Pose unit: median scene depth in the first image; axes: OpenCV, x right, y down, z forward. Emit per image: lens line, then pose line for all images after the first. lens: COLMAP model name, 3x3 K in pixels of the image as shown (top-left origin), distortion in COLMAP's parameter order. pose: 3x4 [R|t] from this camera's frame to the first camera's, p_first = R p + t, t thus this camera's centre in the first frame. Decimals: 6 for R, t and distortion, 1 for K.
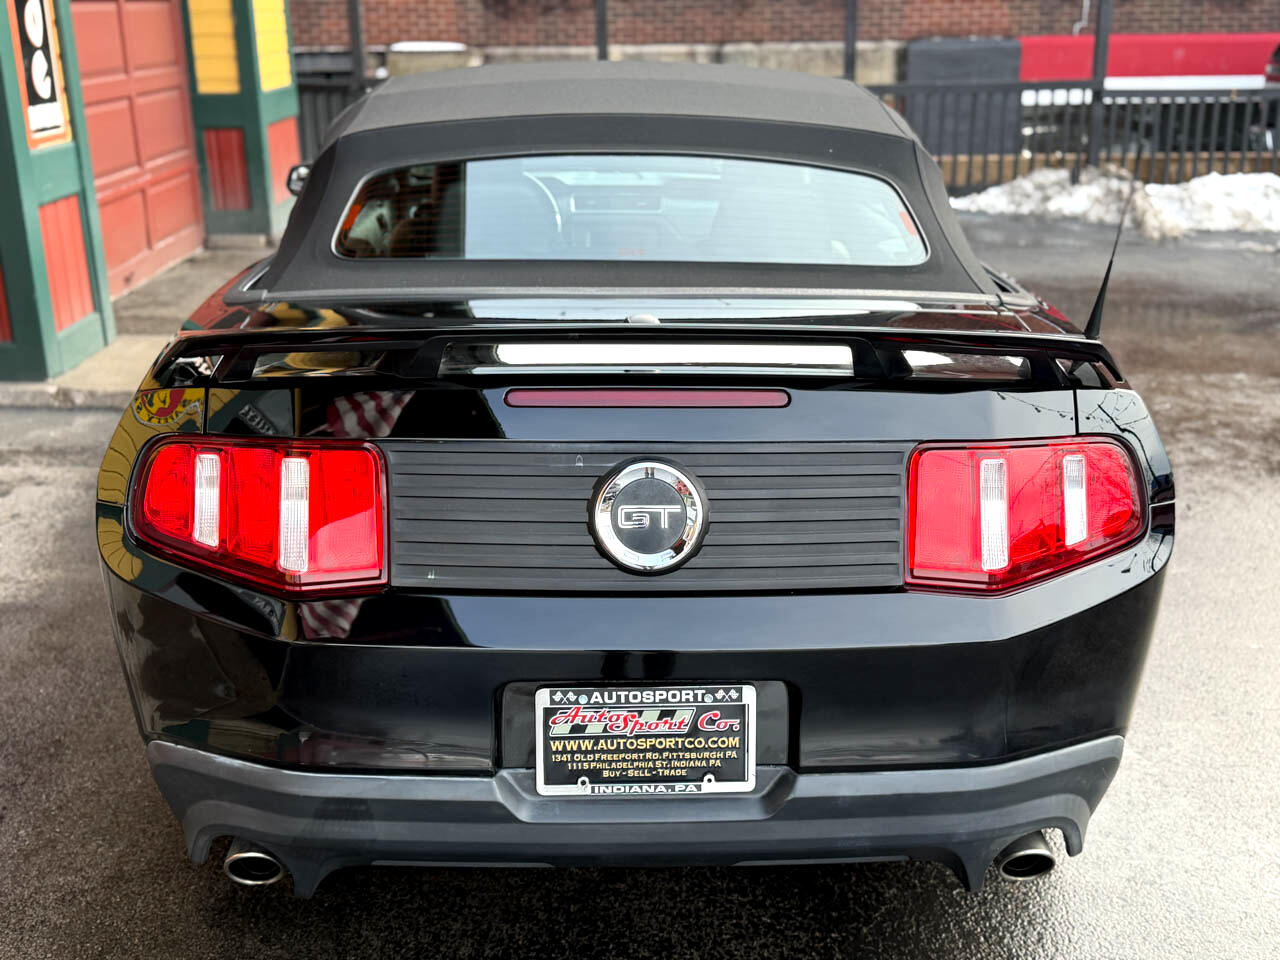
lens RADIAL K [[1534.3, 0, 647.3], [0, 1534.3, 481.9], [0, 0, 1]] dist [0.047029, 0.000000]
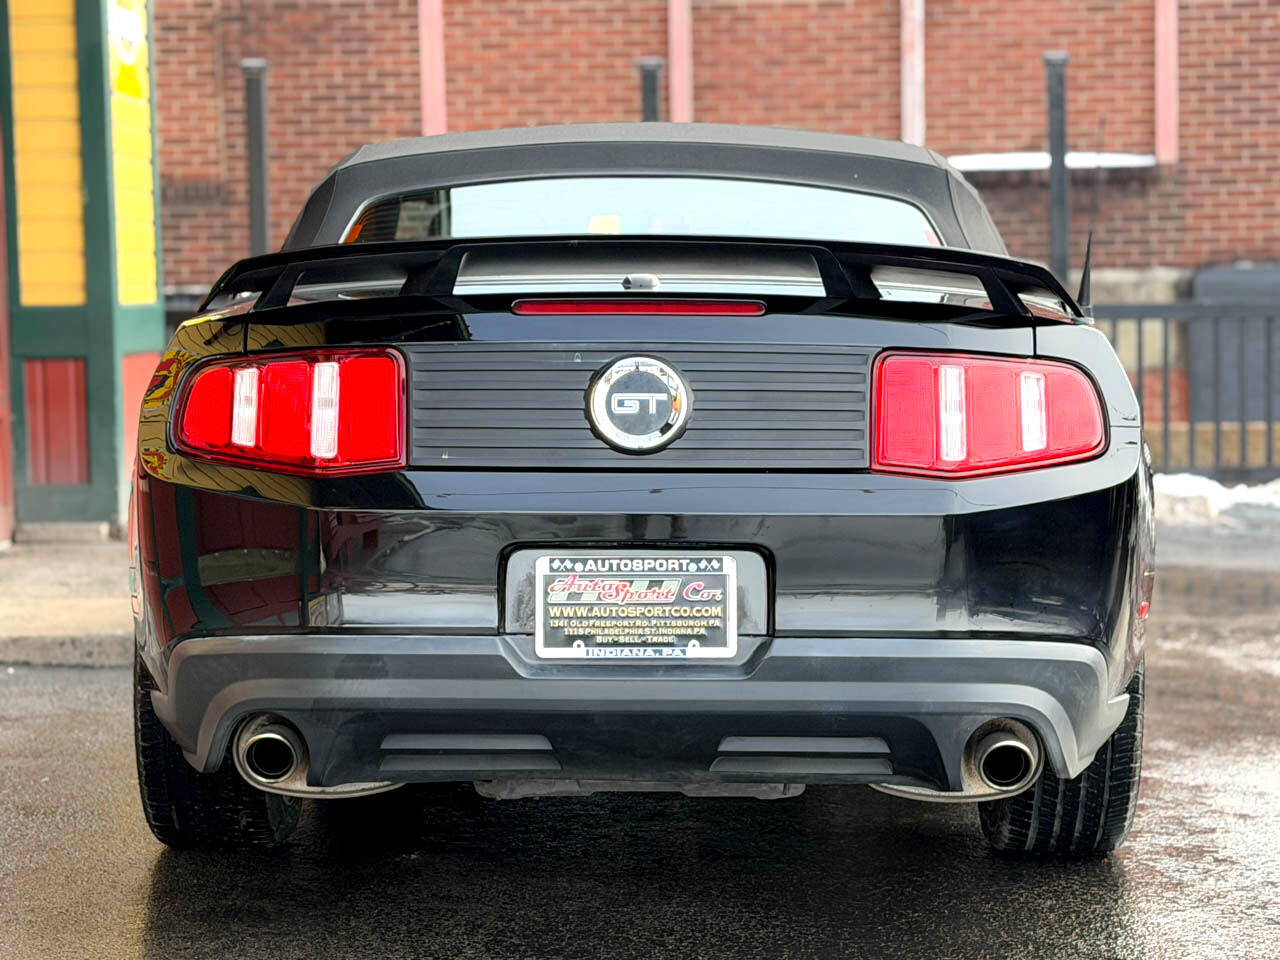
lens RADIAL K [[3751.5, 0, 638.3], [0, 3751.5, 478.1], [0, 0, 1]] dist [0.175578, 0.000000]
pose [[0.998956, -0.005771, -0.045312, 0.046525], [-0.006633, 0.963147, -0.268893, 0.302786], [0.045194, 0.268913, 0.962104, -0.608335]]
